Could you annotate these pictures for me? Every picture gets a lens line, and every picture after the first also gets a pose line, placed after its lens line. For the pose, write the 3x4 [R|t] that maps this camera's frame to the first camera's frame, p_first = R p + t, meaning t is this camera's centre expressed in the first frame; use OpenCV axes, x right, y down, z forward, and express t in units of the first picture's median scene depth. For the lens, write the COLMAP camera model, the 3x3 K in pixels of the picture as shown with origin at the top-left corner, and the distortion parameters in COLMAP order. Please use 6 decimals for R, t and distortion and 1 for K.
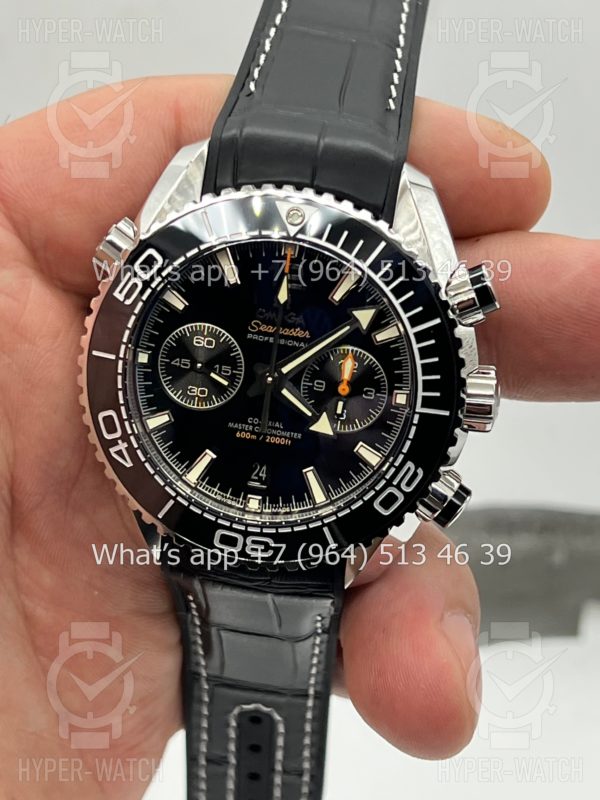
lens RADIAL K [[1815.3, 0, 303.6], [0, 1815.3, 383.6], [0, 0, 1]] dist [0.308711, 0.000000]
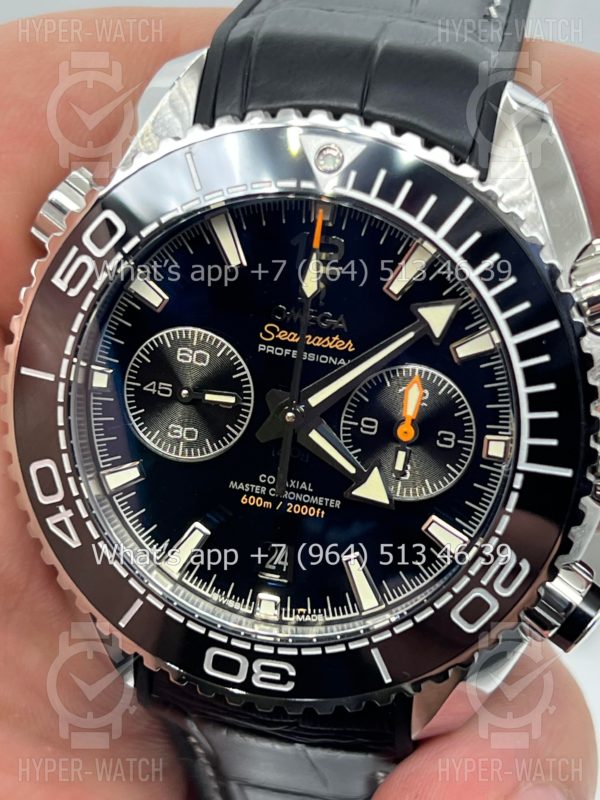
lens RADIAL K [[1815.3, 0, 303.6], [0, 1815.3, 395.9], [0, 0, 1]] dist [0.308711, 0.000000]
pose [[0.995779, 0.012644, -0.090907, 0.044182], [-0.014823, 0.999618, -0.023335, 0.005736], [0.090577, 0.024584, 0.995586, 0.358596]]
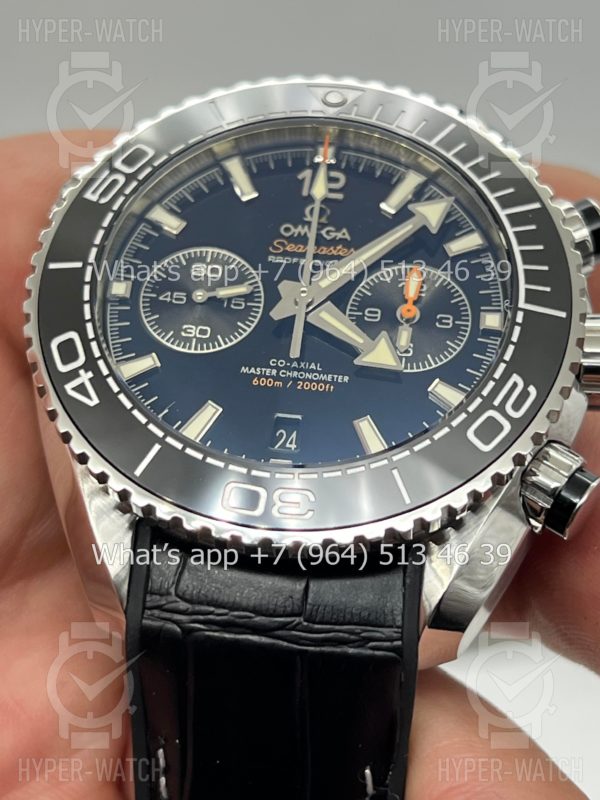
lens RADIAL K [[1815.3, 0, 293.6], [0, 1815.3, 398.8], [0, 0, 1]] dist [0.308711, 0.000000]
pose [[0.997834, 0.015322, 0.063968, -0.065935], [0.029091, 0.769413, -0.638089, 0.472646], [-0.058995, 0.638568, 0.767301, 0.487255]]
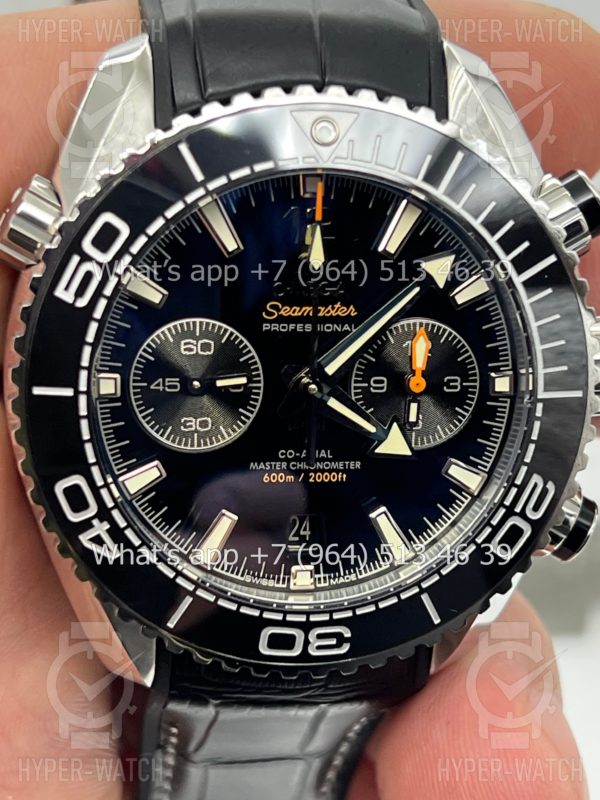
lens RADIAL K [[1815.3, 0, 292.6], [0, 1815.3, 392.6], [0, 0, 1]] dist [0.308711, 0.000000]
pose [[0.958409, -0.162205, 0.234822, -0.177997], [0.160713, 0.986669, 0.025609, -0.018148], [-0.235846, 0.013195, 0.971701, 0.364192]]
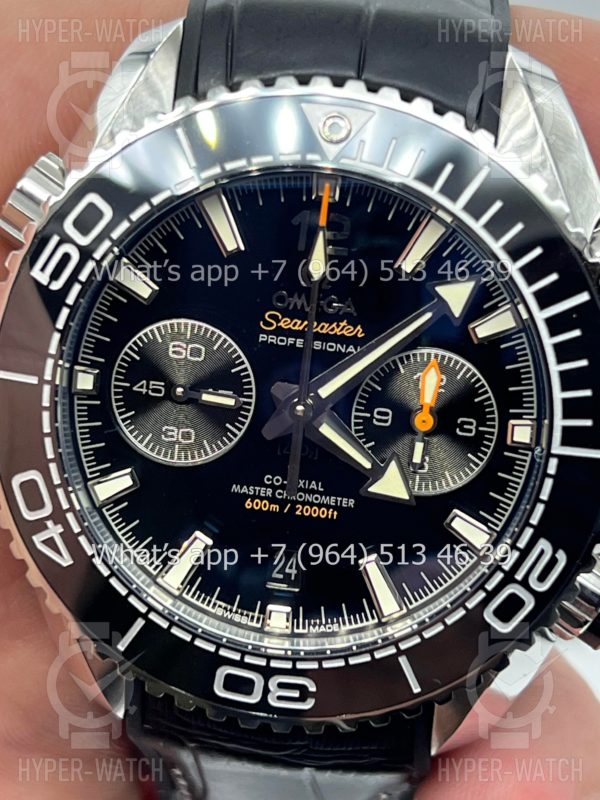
lens RADIAL K [[1815.3, 0, 300.2], [0, 1815.3, 396.4], [0, 0, 1]] dist [0.308711, 0.000000]
pose [[0.999329, -0.034731, 0.011666, -0.025052], [0.035229, 0.998340, -0.045568, 0.020633], [-0.010064, 0.045948, 0.998893, 0.404492]]
